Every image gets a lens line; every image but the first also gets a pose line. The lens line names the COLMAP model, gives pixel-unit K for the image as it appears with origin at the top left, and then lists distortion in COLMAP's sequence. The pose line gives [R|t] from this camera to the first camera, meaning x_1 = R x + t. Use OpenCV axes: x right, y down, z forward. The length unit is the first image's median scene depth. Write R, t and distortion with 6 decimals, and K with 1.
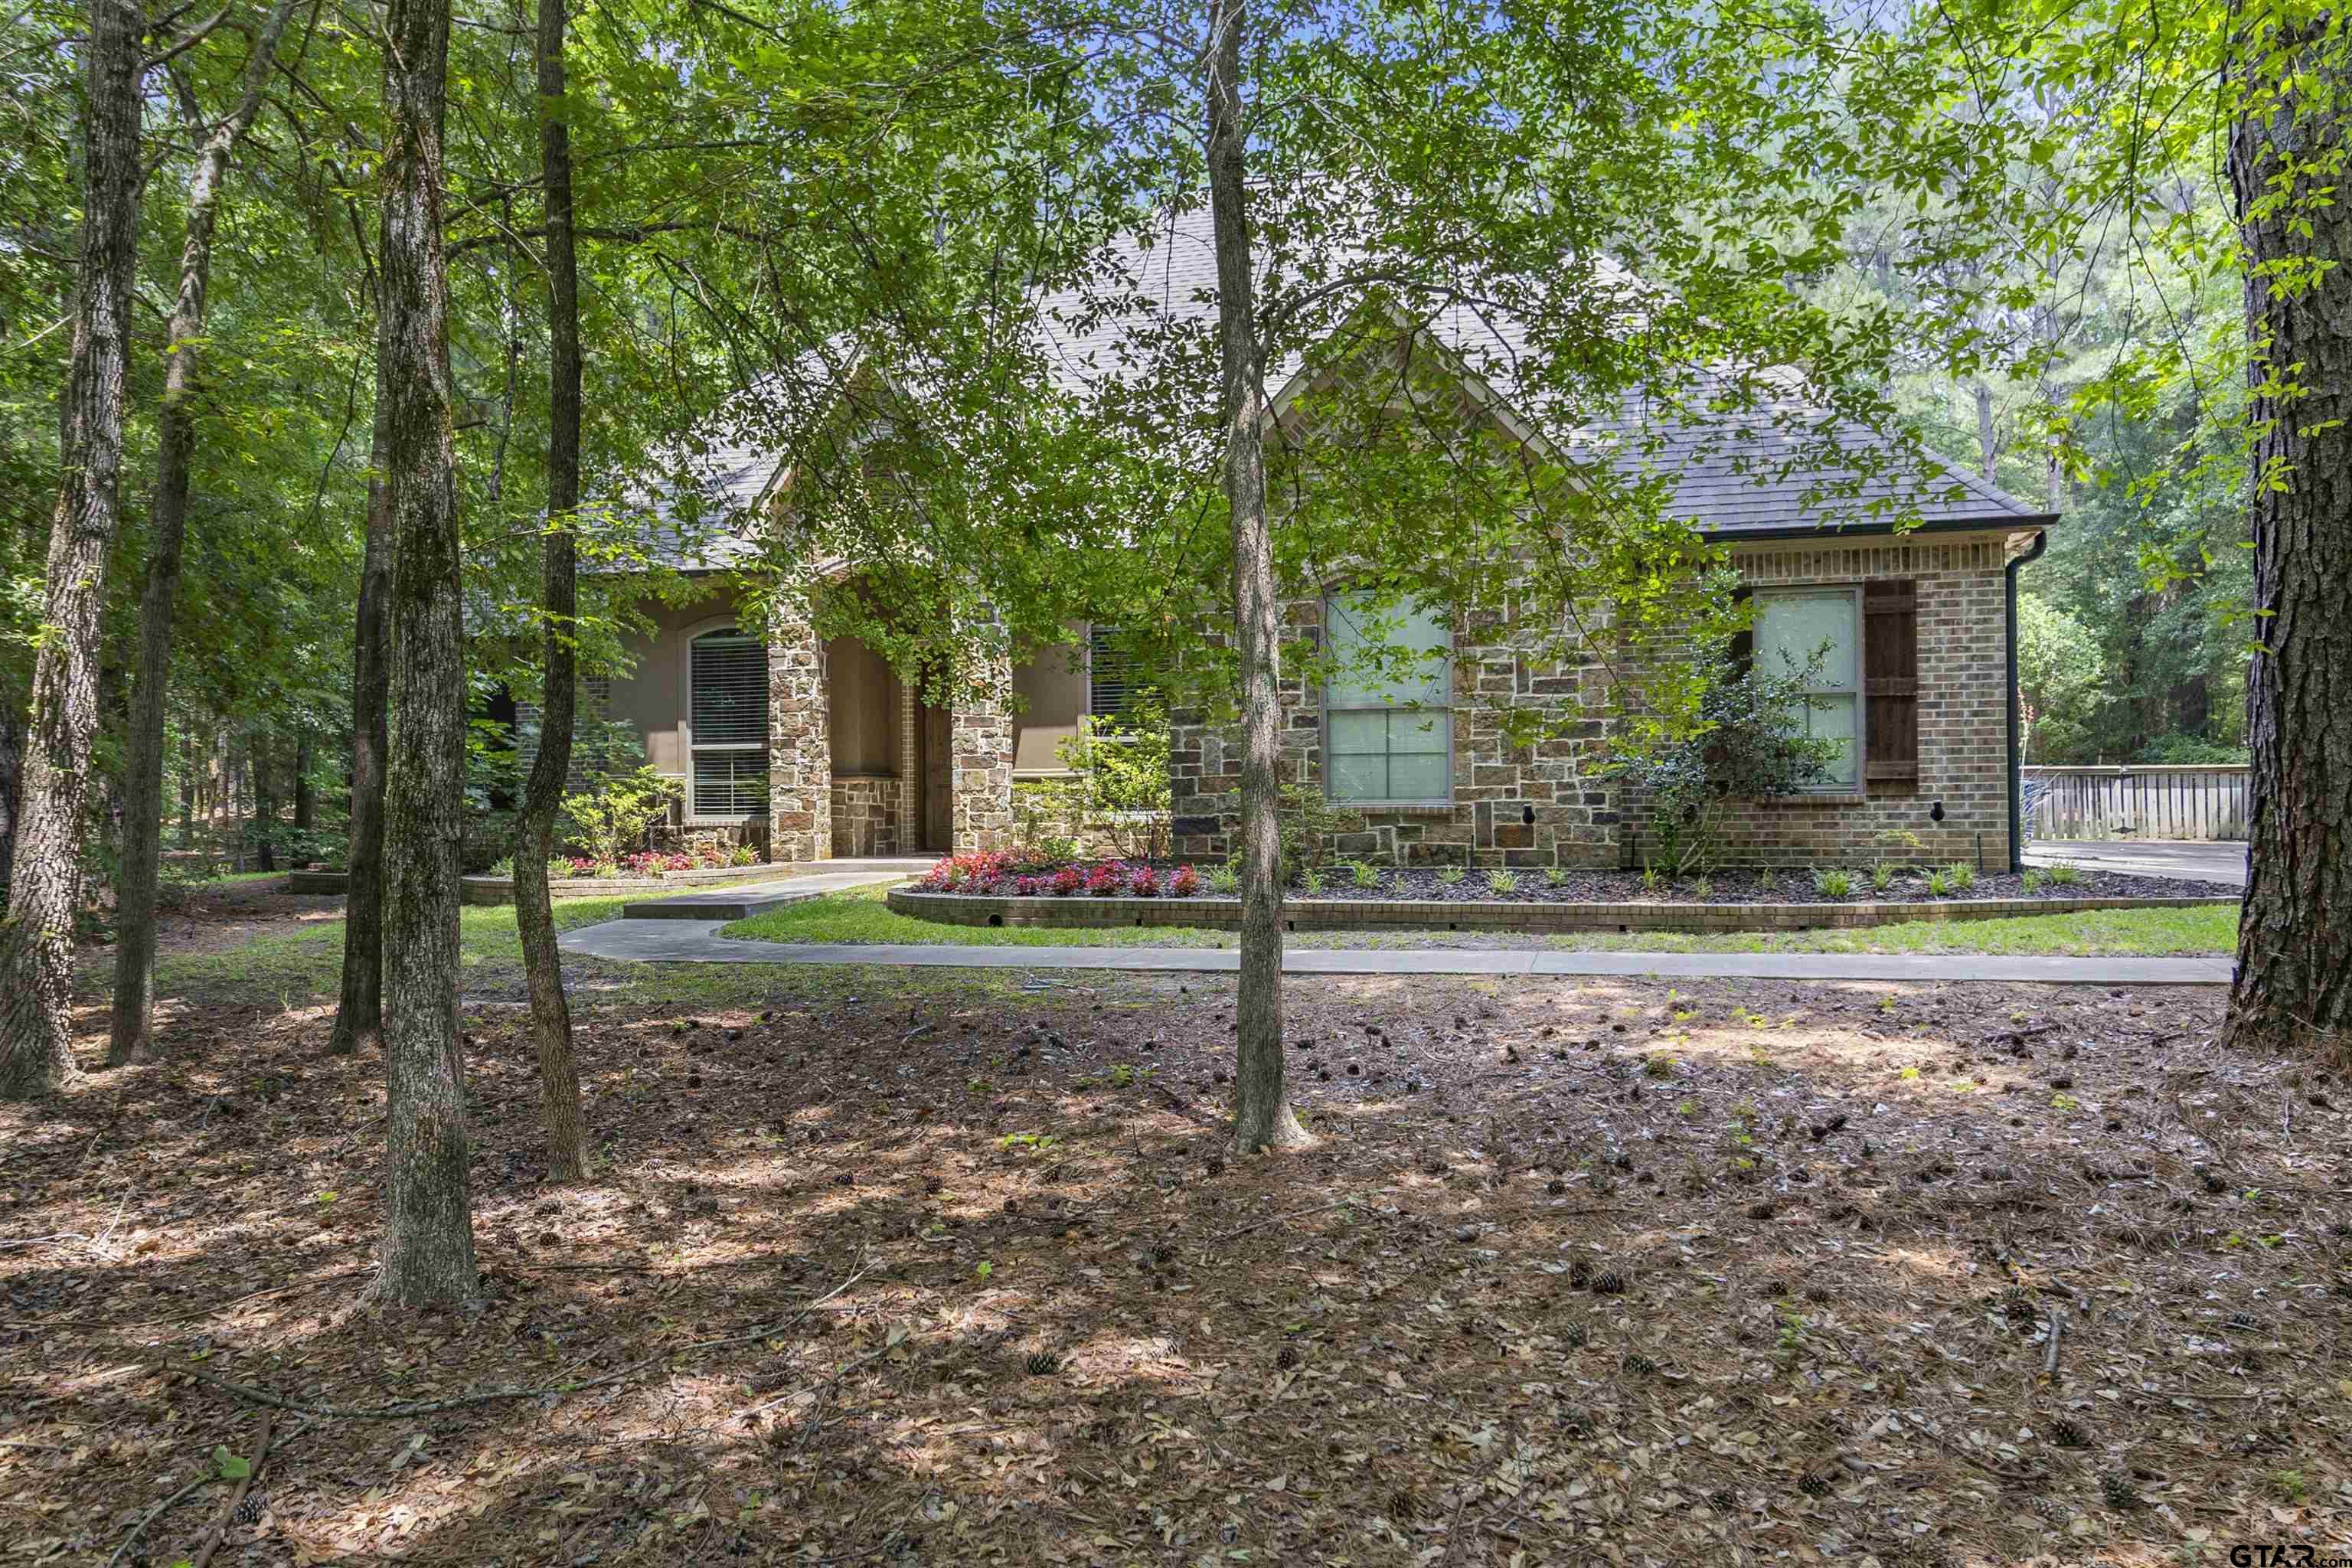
lens RADIAL K [[1624.4, 0, 1186.5], [0, 1624.4, 783.5], [0, 0, 1]] dist [-0.002723, -0.004530]
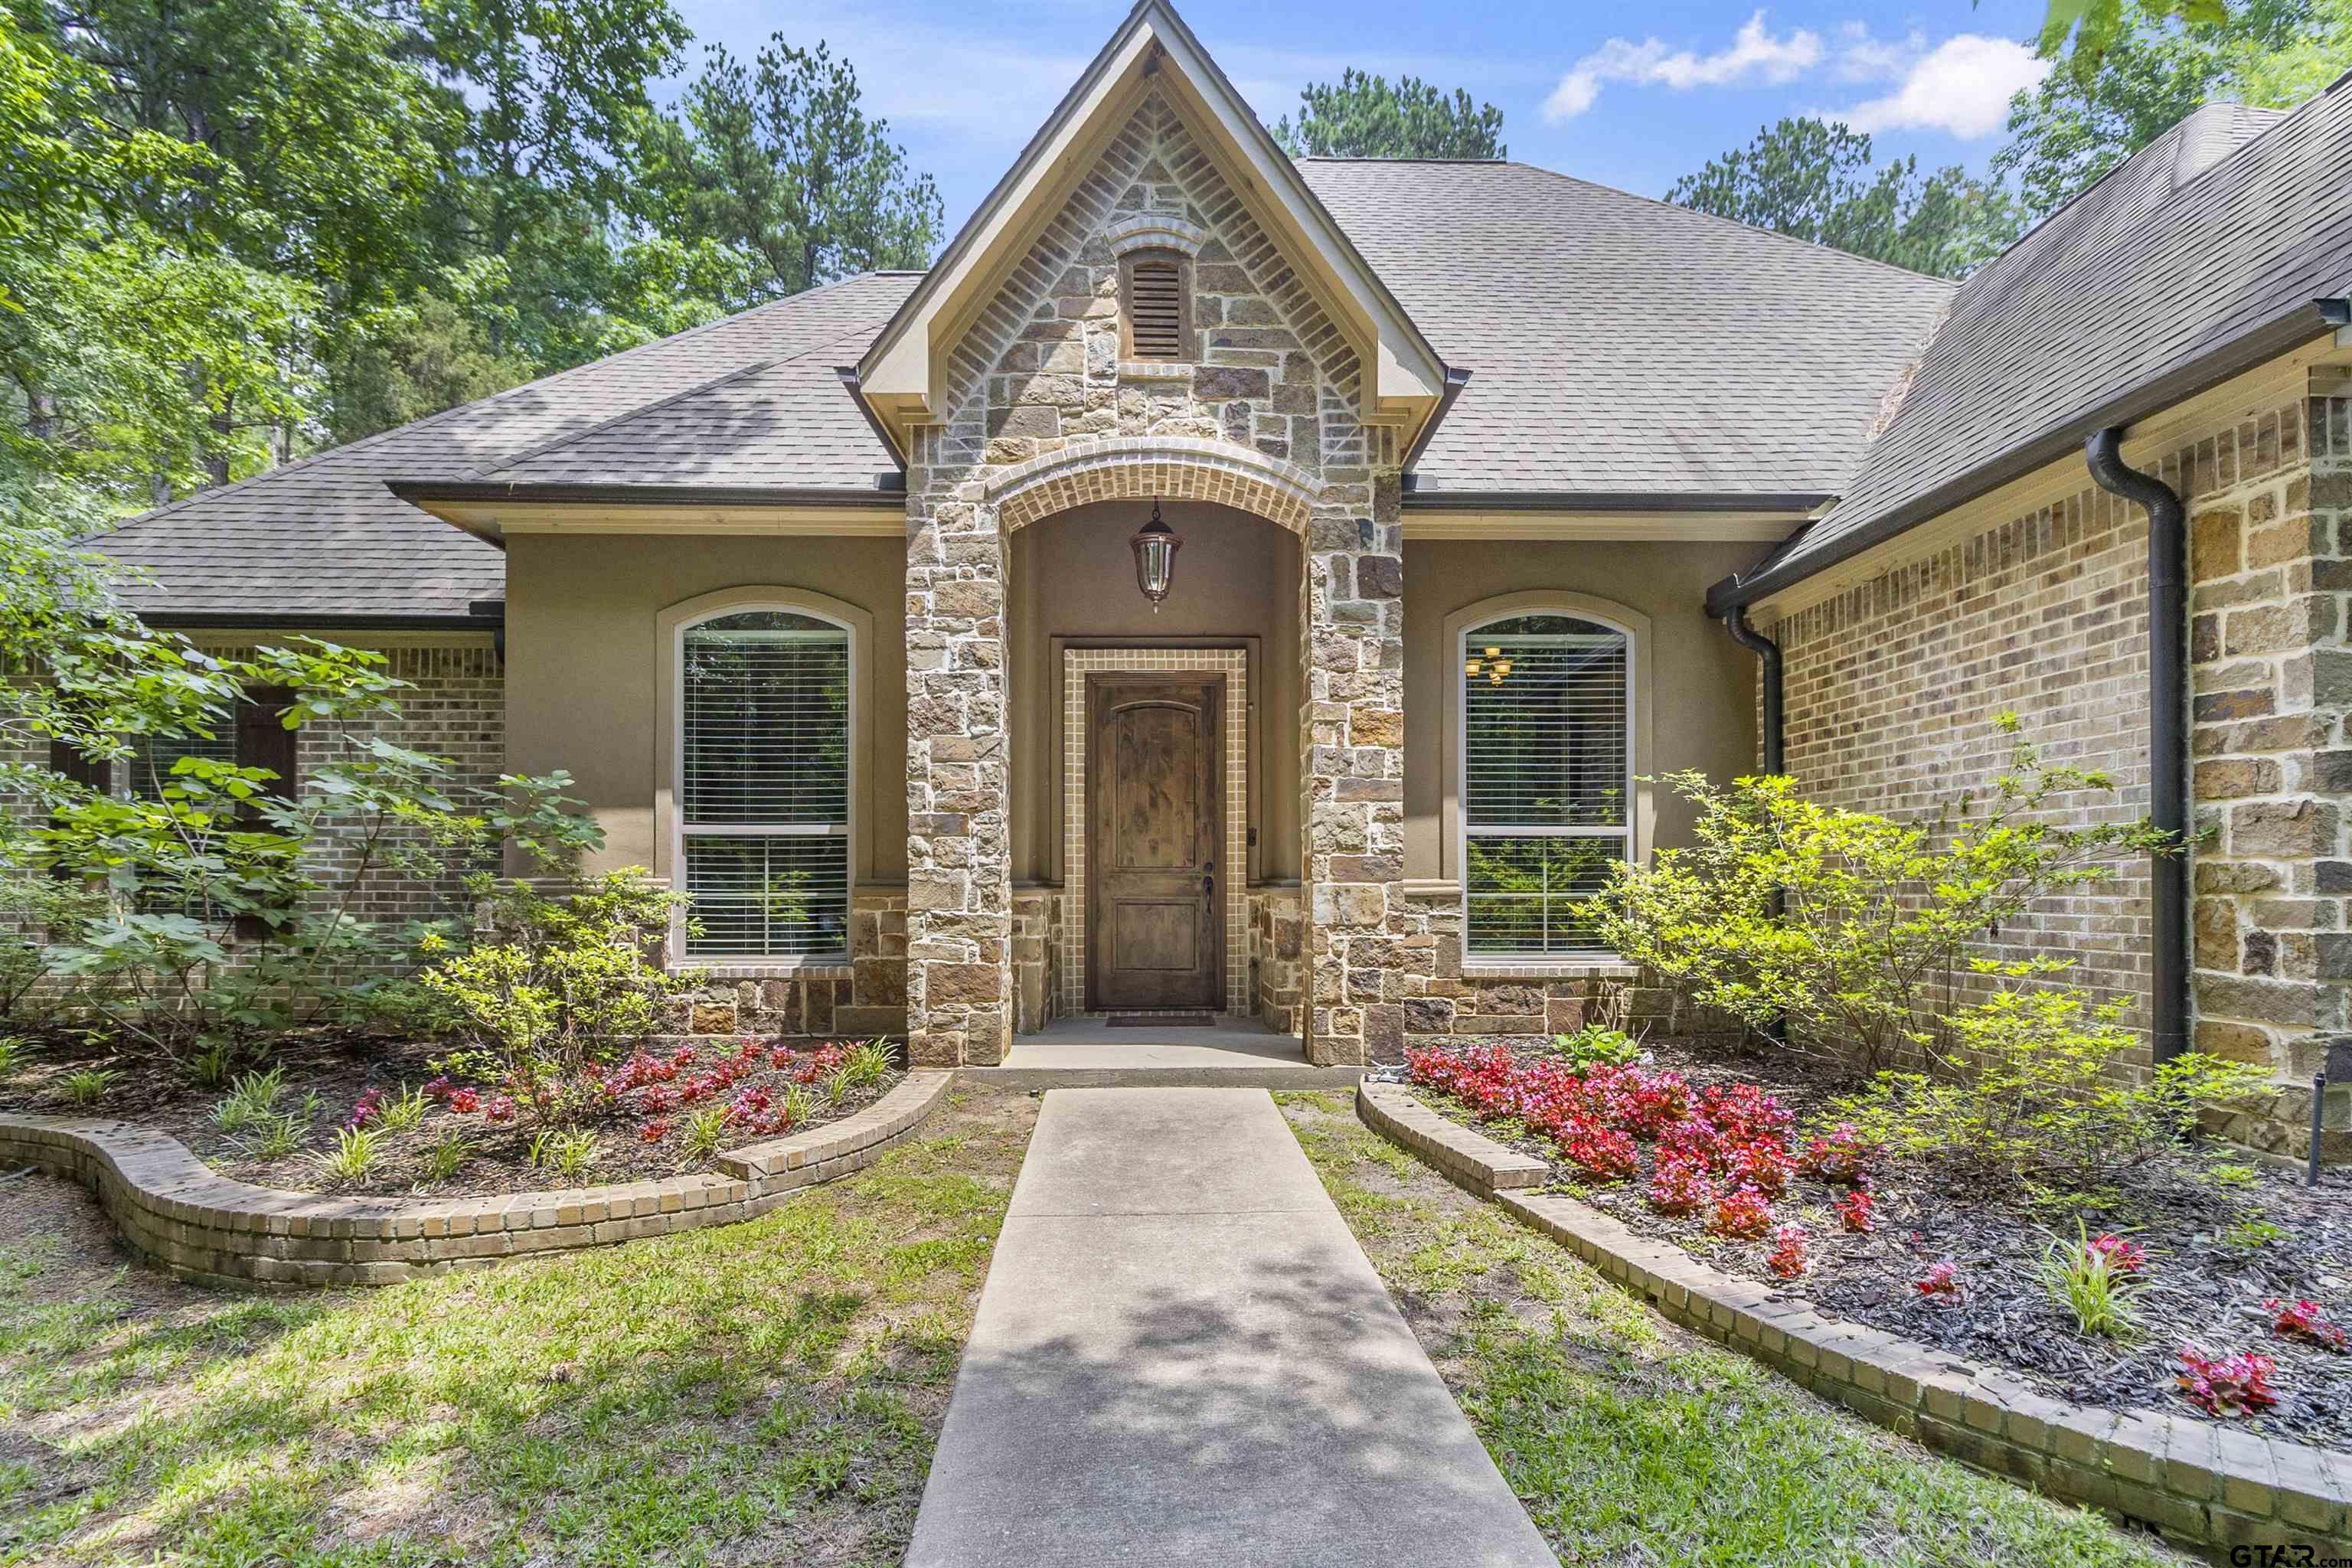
lens RADIAL K [[1076.3, 0, 1169.2], [0, 1076.3, 878.1], [0, 0, 1]] dist [-0.001314, 0.000252]
pose [[0.959833, 0.006649, 0.280494, -0.272300], [-0.009424, 0.999919, 0.008548, -0.012039], [-0.280415, -0.010848, 0.959818, 0.668106]]
